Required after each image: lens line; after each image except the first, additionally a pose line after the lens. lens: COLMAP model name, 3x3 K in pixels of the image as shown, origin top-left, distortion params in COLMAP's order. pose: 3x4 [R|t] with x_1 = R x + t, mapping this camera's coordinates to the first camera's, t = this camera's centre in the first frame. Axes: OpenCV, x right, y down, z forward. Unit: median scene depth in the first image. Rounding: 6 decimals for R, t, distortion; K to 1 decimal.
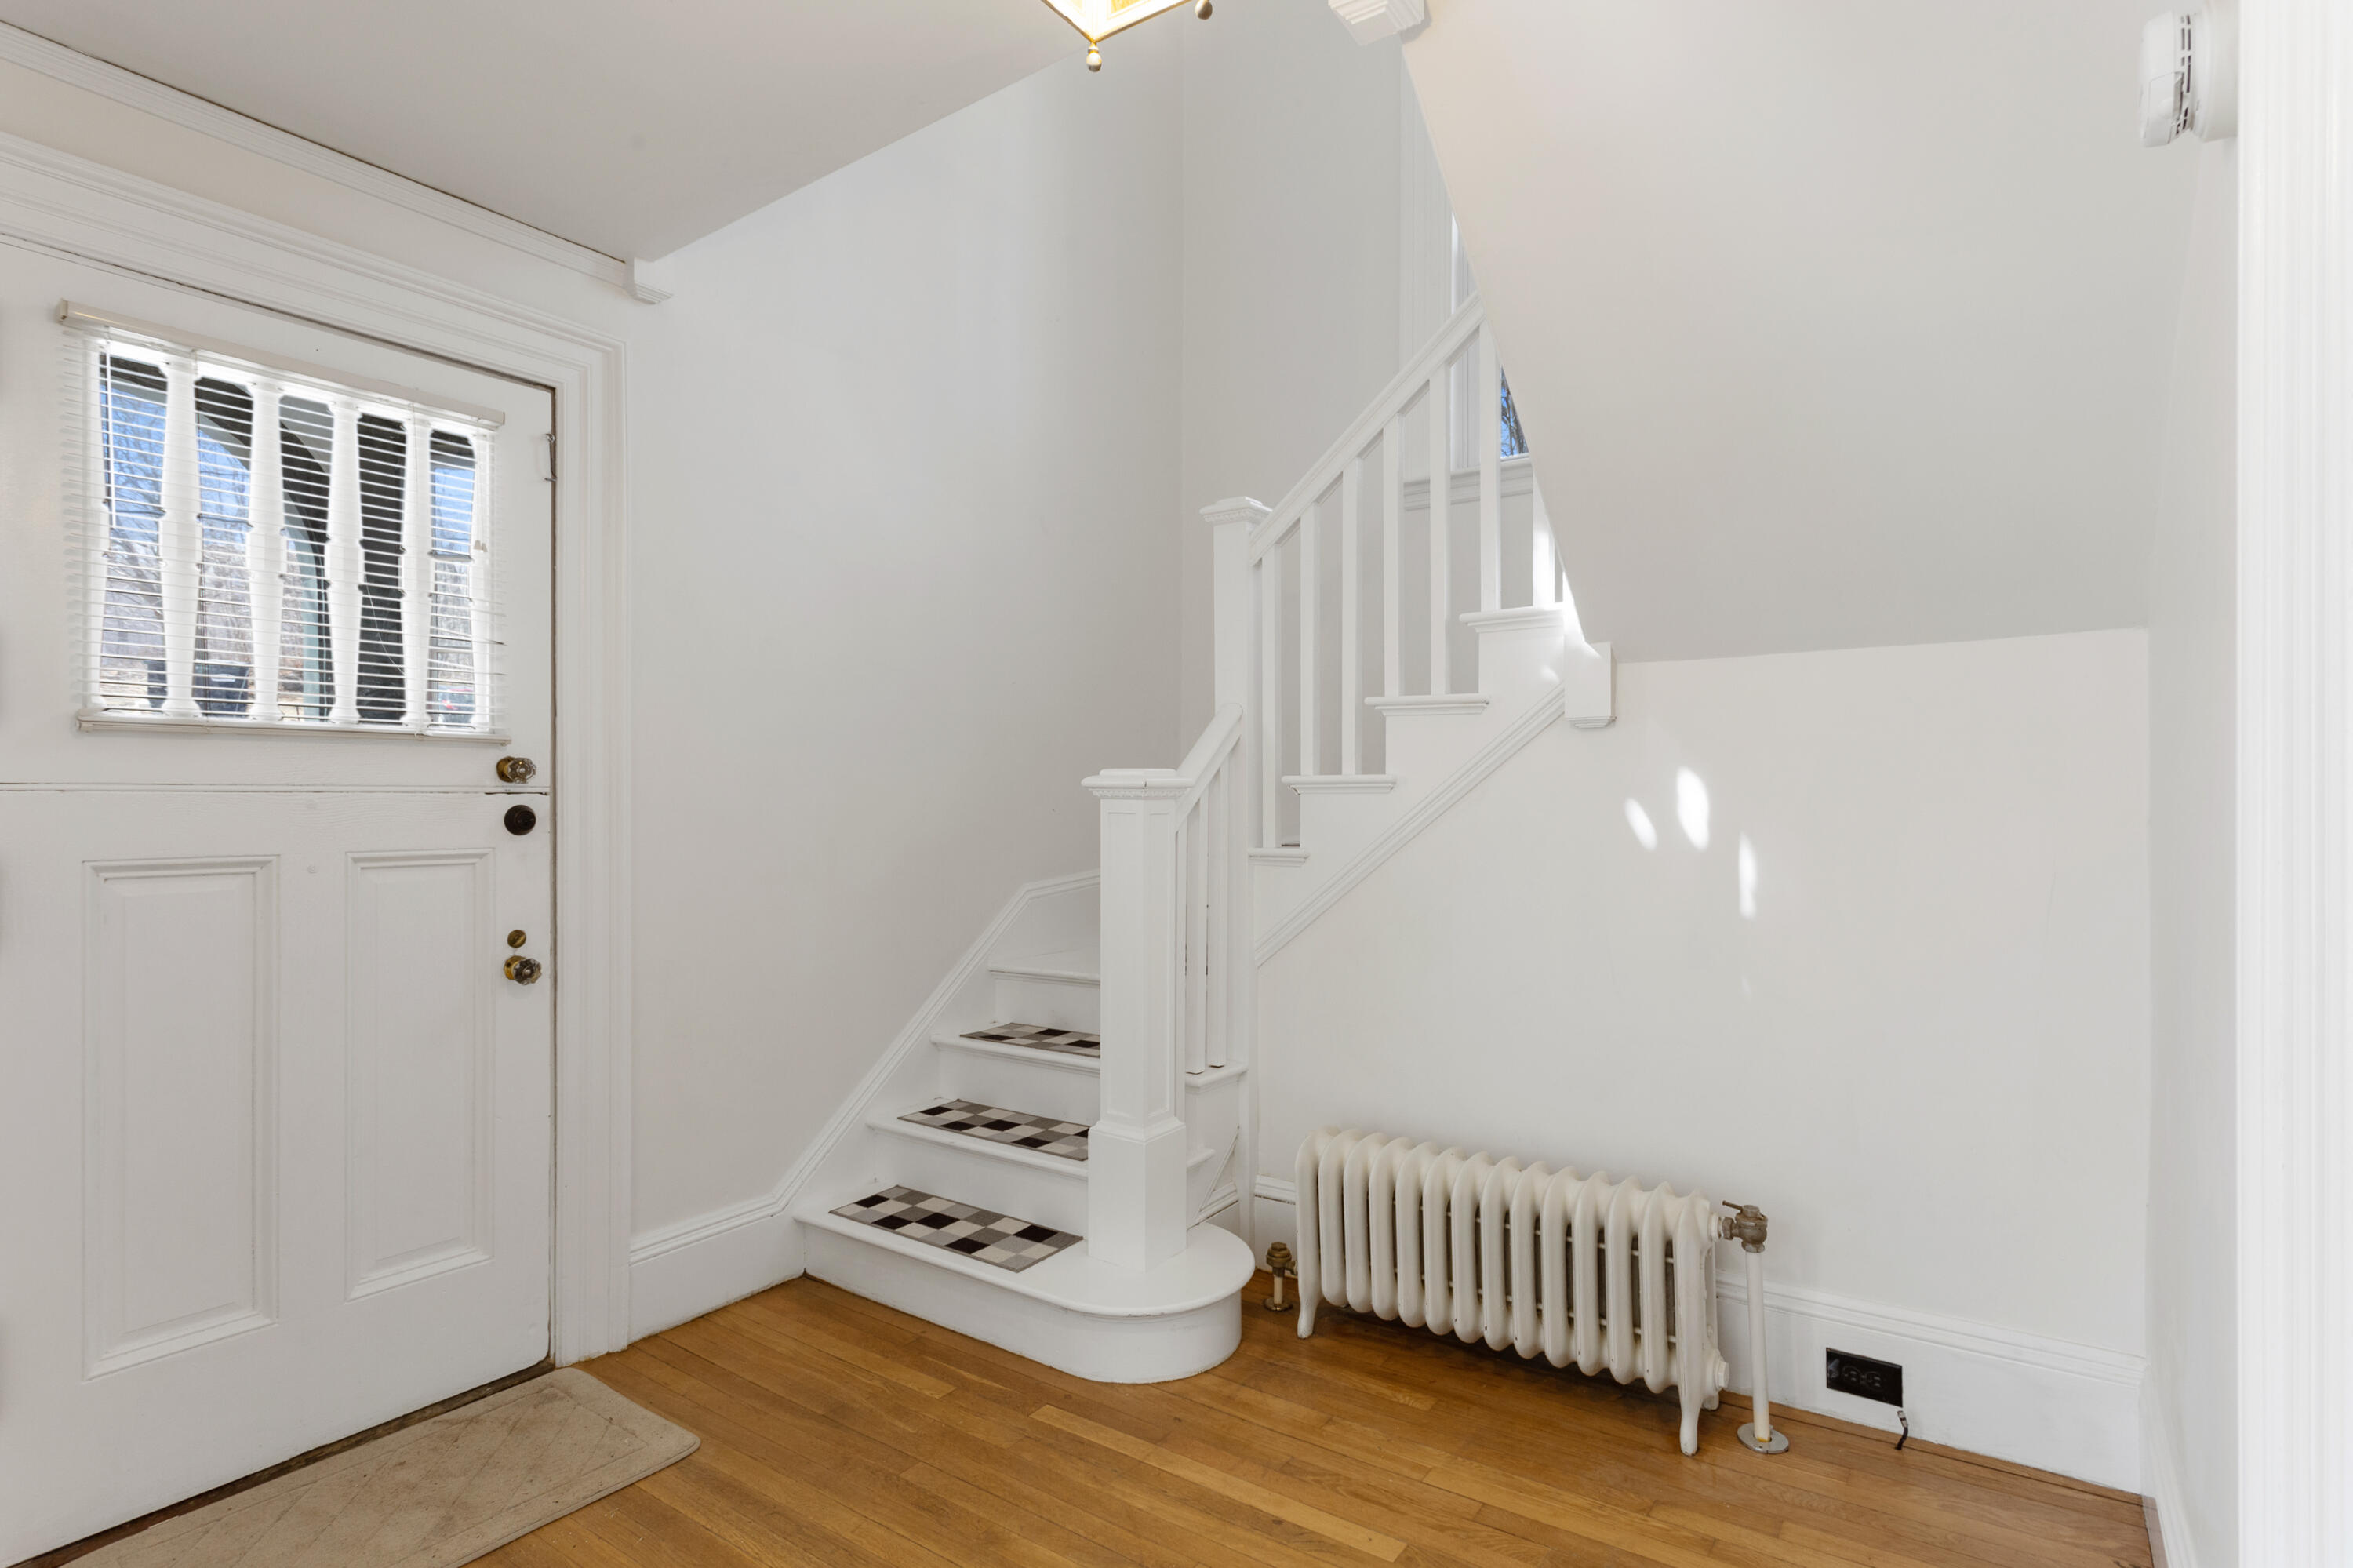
lens RADIAL K [[1136.6, 0, 1166.0], [0, 1136.6, 791.4], [0, 0, 1]] dist [-0.001891, -0.000014]
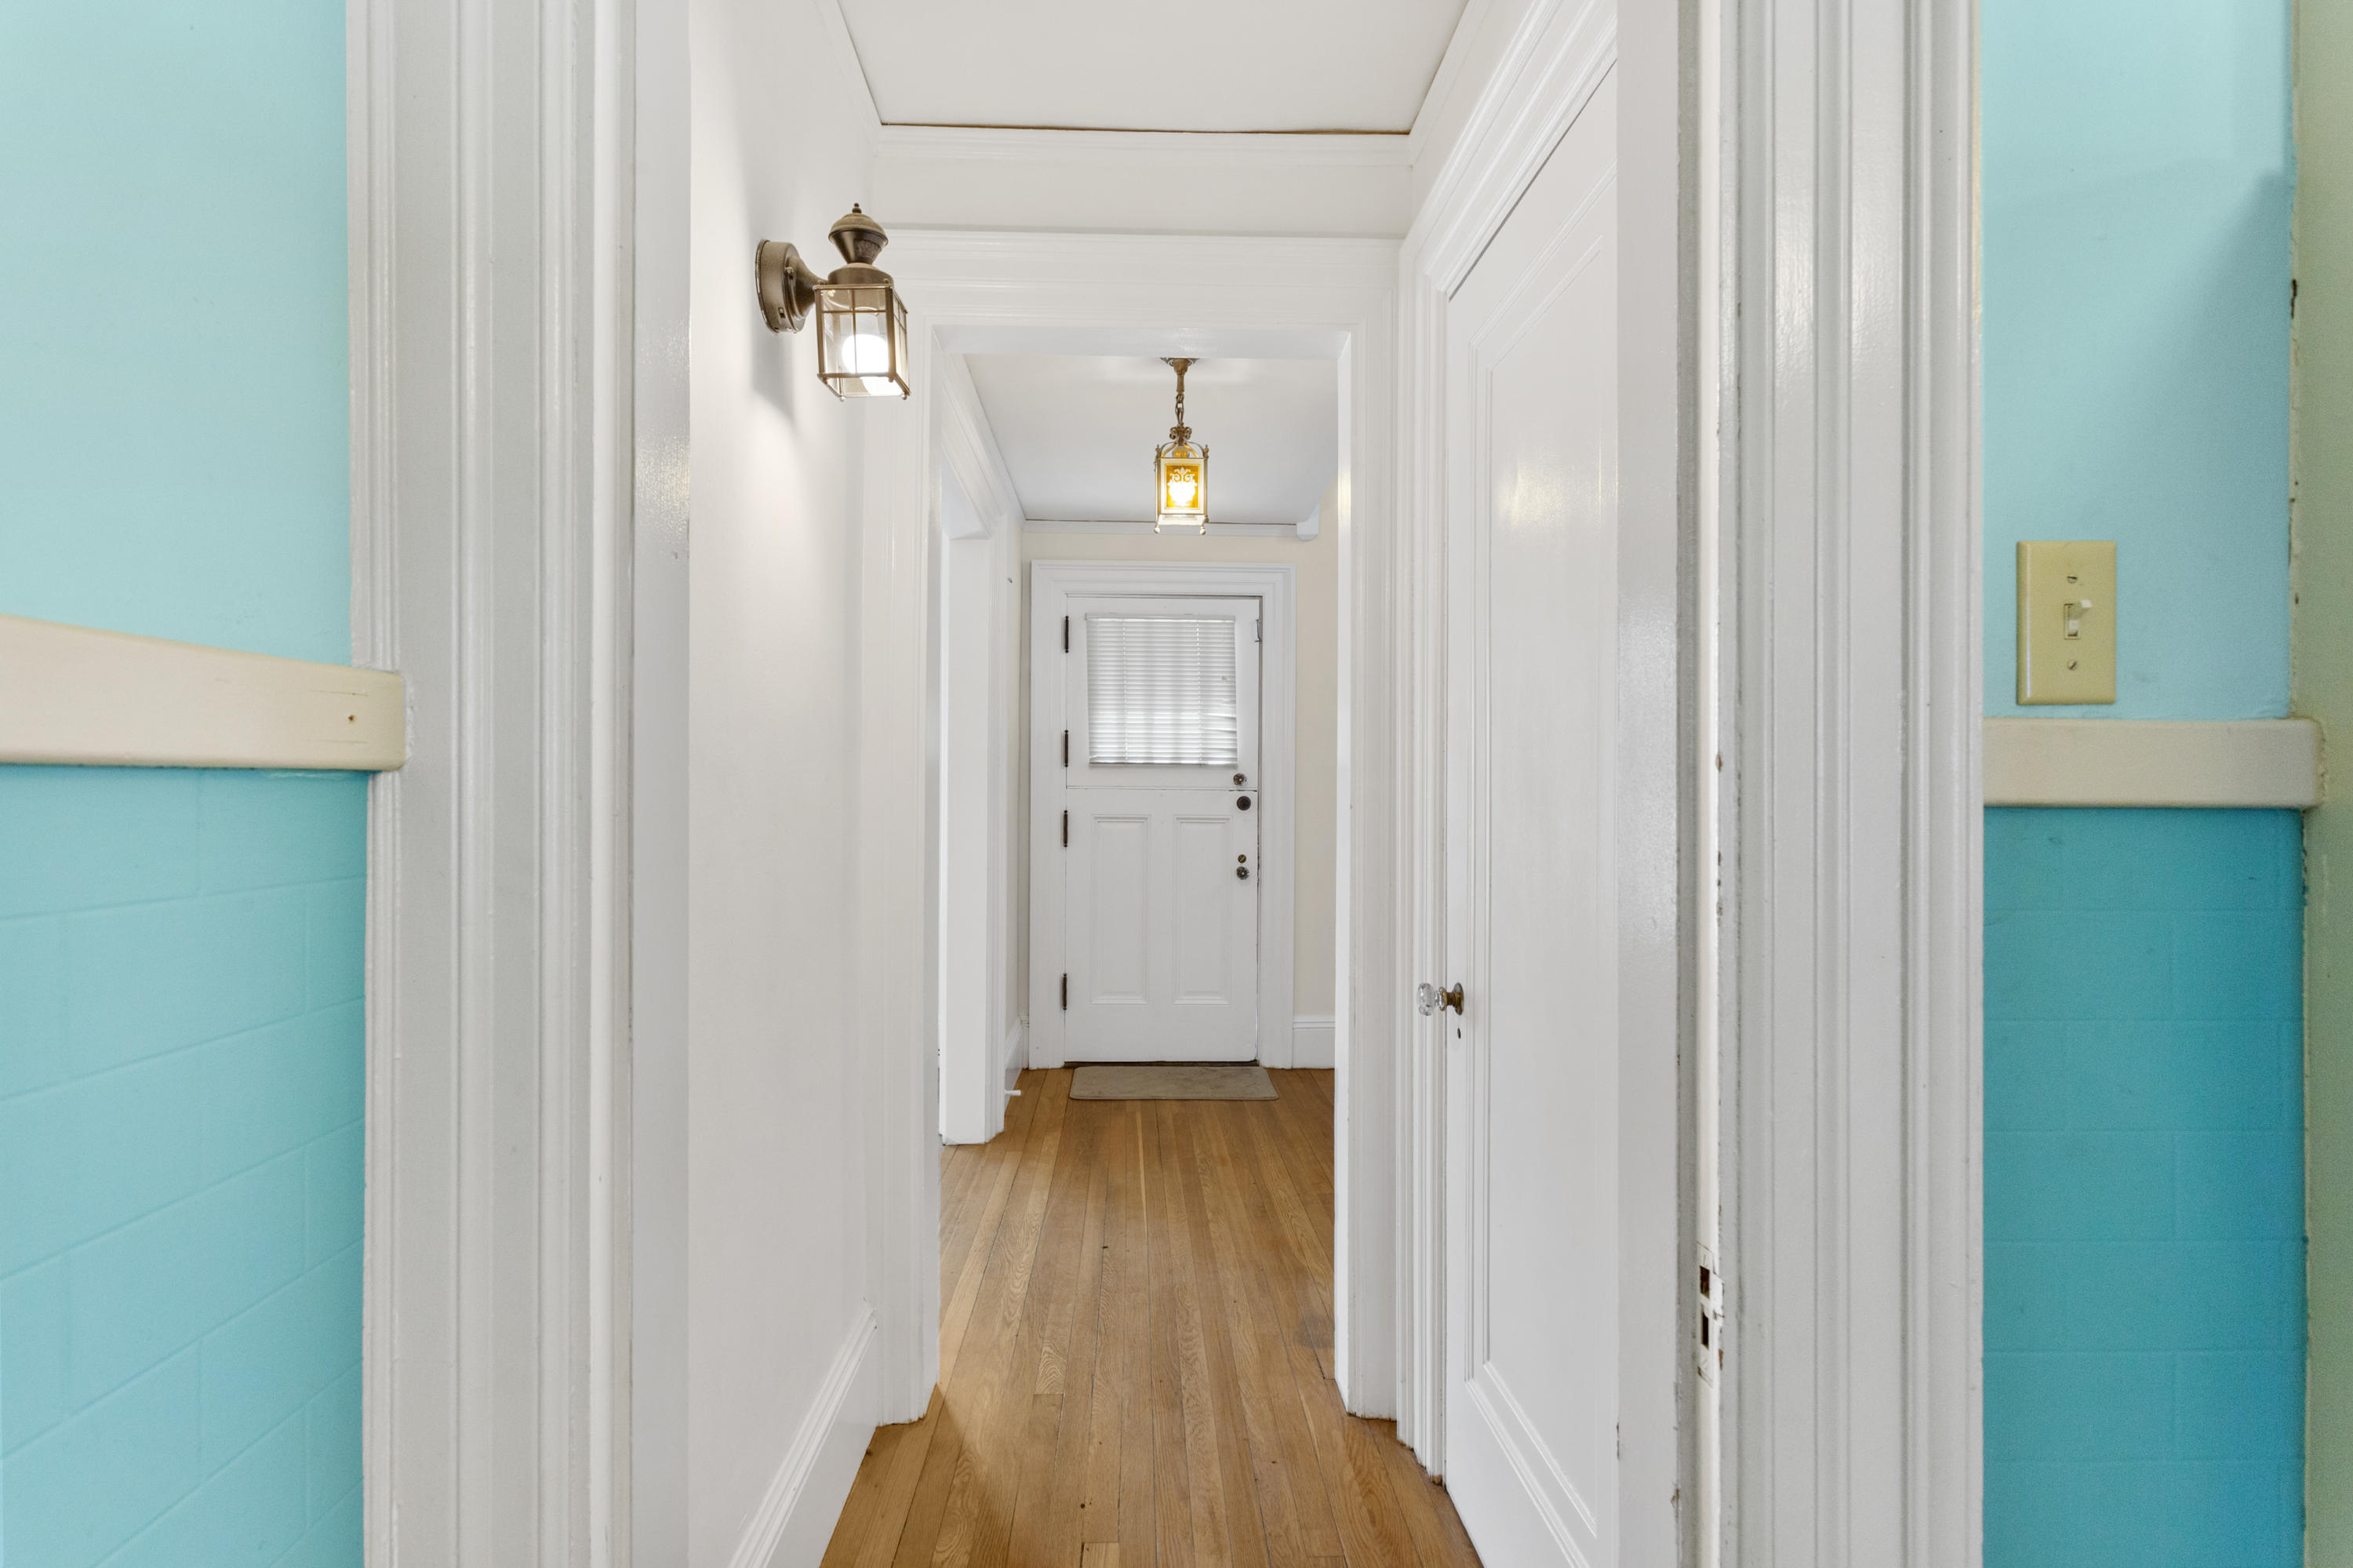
lens RADIAL K [[1136.6, 0, 1186.7], [0, 1136.6, 788.8], [0, 0, 1]] dist [-0.001891, -0.000014]
pose [[0.616359, 0.003898, -0.787456, 1.051792], [-0.006099, 0.999981, 0.000176, -0.001679], [0.787442, 0.004695, 0.616371, -0.402123]]
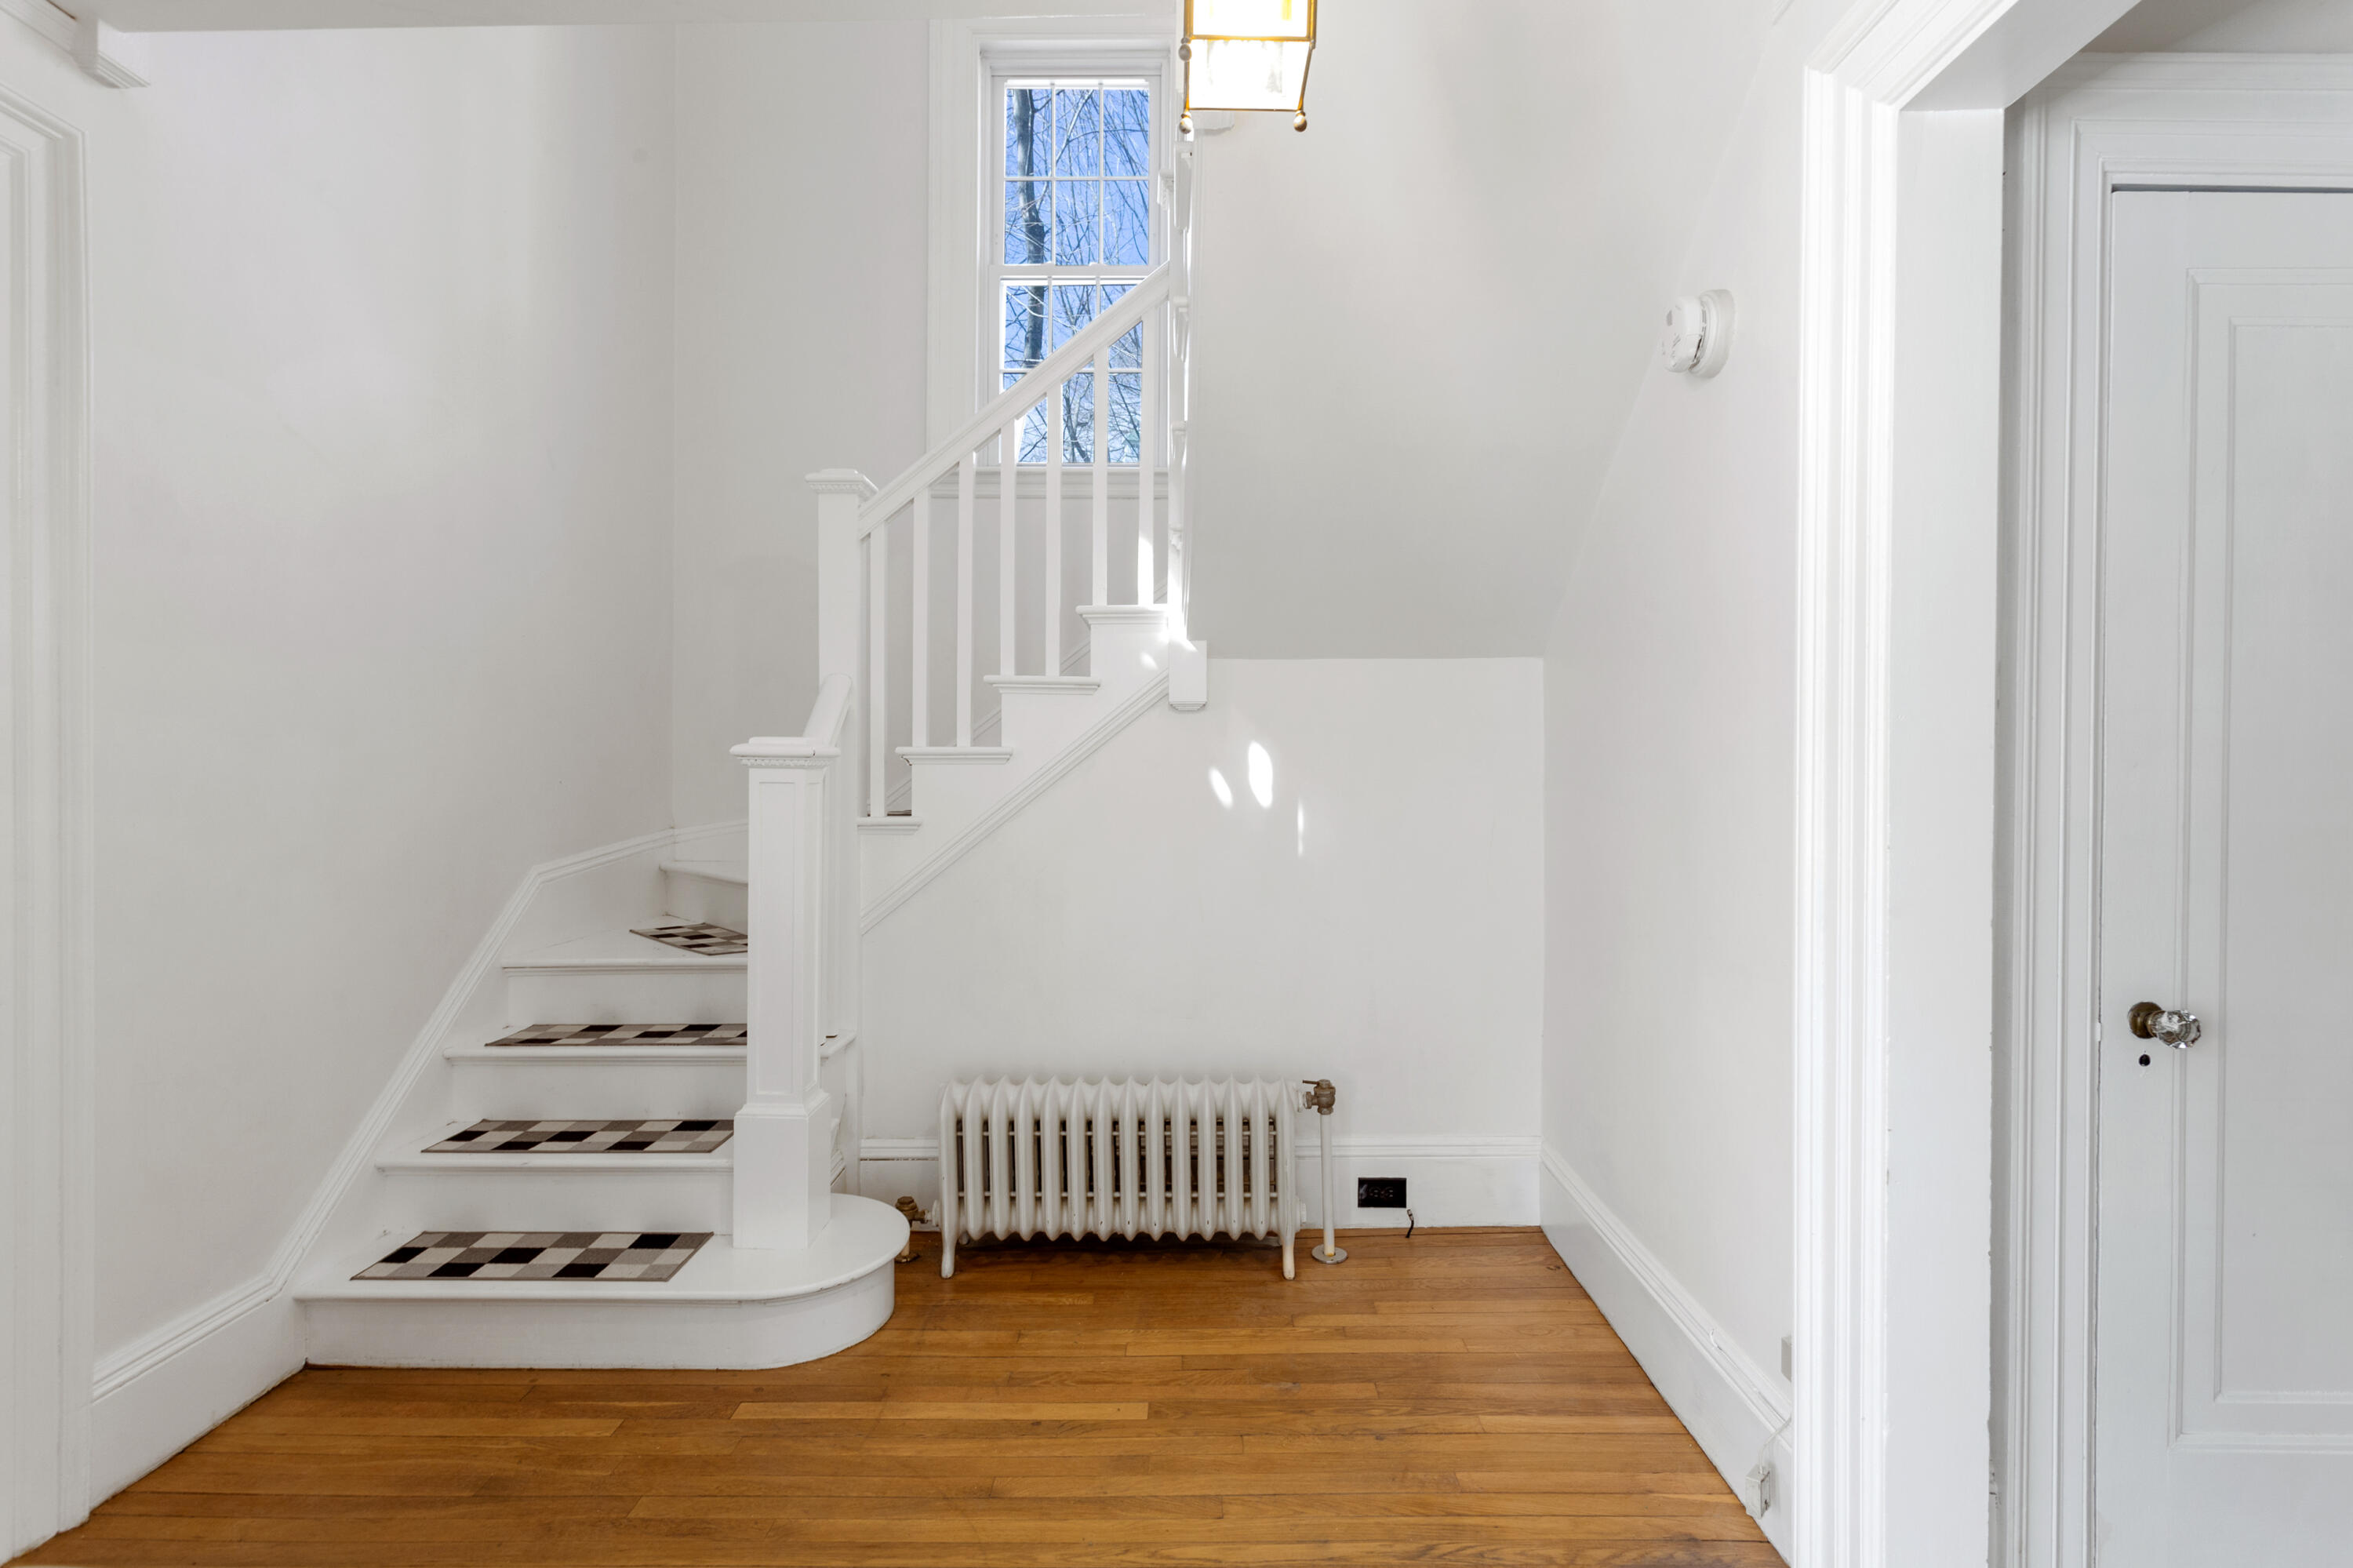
lens RADIAL K [[1136.6, 0, 1128.7], [0, 1136.6, 774.0], [0, 0, 1]] dist [-0.001891, -0.000014]
pose [[0.831893, 0.001924, 0.554933, -0.345211], [-0.005288, 0.999976, 0.004460, 0.006337], [-0.554911, -0.006645, 0.831883, 0.030137]]
